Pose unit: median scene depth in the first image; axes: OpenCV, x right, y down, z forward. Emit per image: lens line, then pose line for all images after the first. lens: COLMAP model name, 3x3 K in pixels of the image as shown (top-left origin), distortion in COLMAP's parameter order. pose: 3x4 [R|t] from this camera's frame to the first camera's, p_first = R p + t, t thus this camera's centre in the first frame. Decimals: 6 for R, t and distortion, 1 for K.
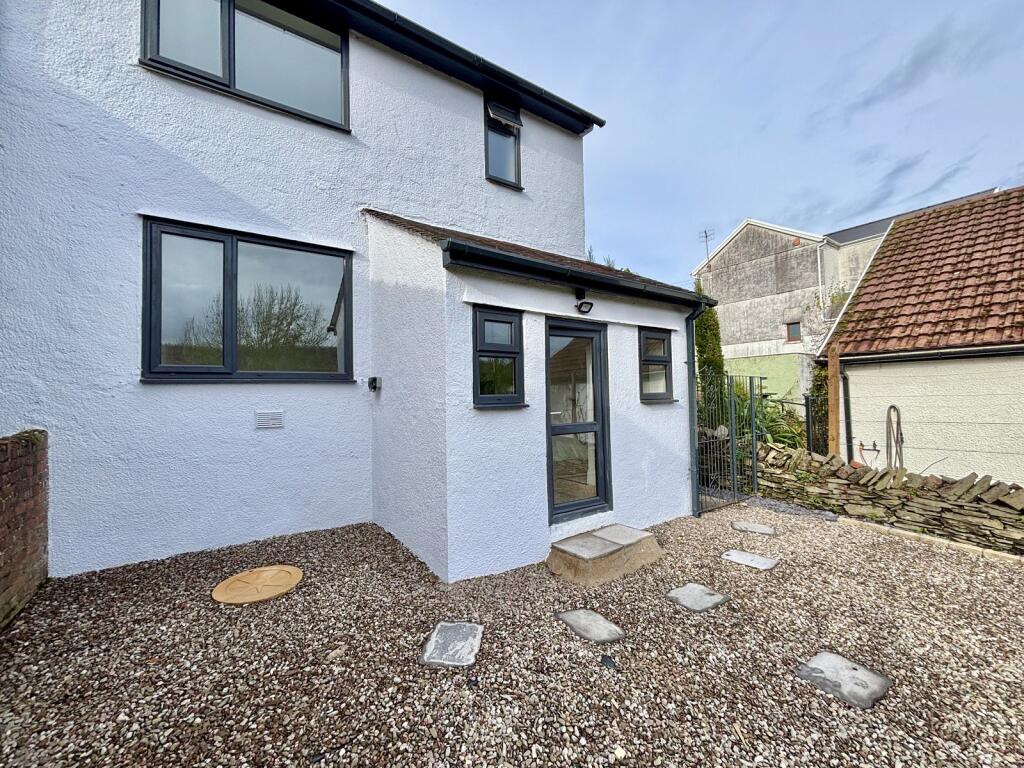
lens RADIAL K [[412.2, 0, 511.3], [0, 412.2, 381.4], [0, 0, 1]] dist [0.001290, -0.000141]
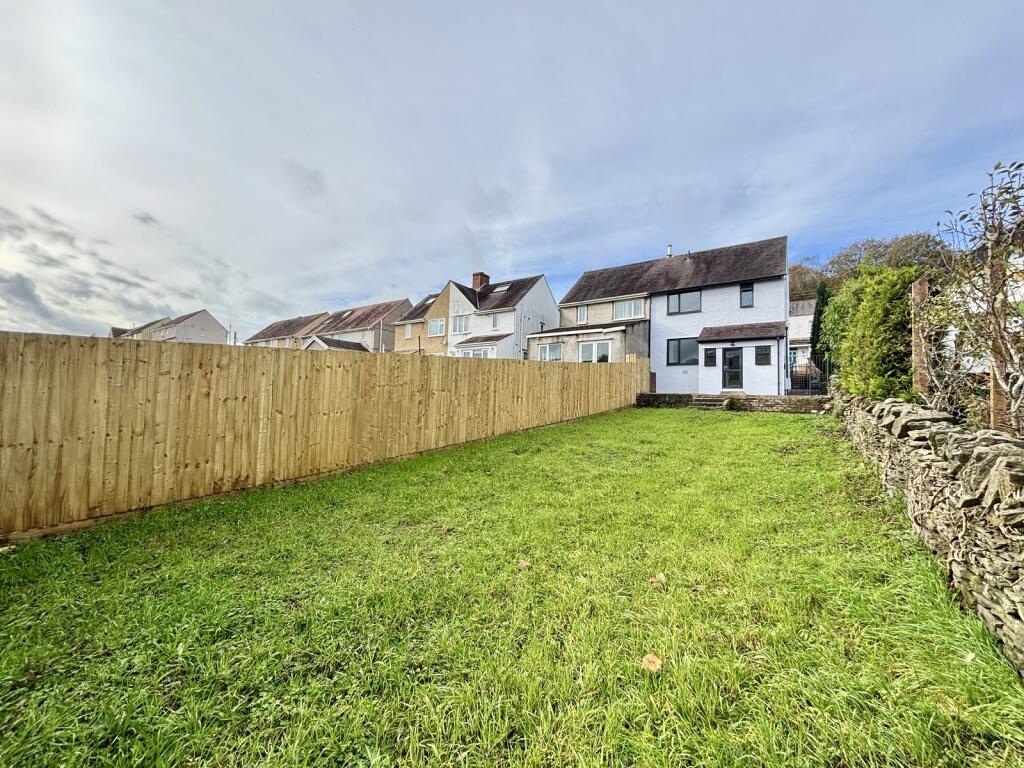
lens RADIAL K [[445.4, 0, 512.0], [0, 445.4, 384.0], [0, 0, 1]] dist [0.001589, 0.000104]
pose [[0.376507, -0.019121, -0.926216, 4.167777], [-0.000759, 0.999780, -0.020948, 0.401470], [0.926414, 0.008590, 0.376410, -3.472979]]
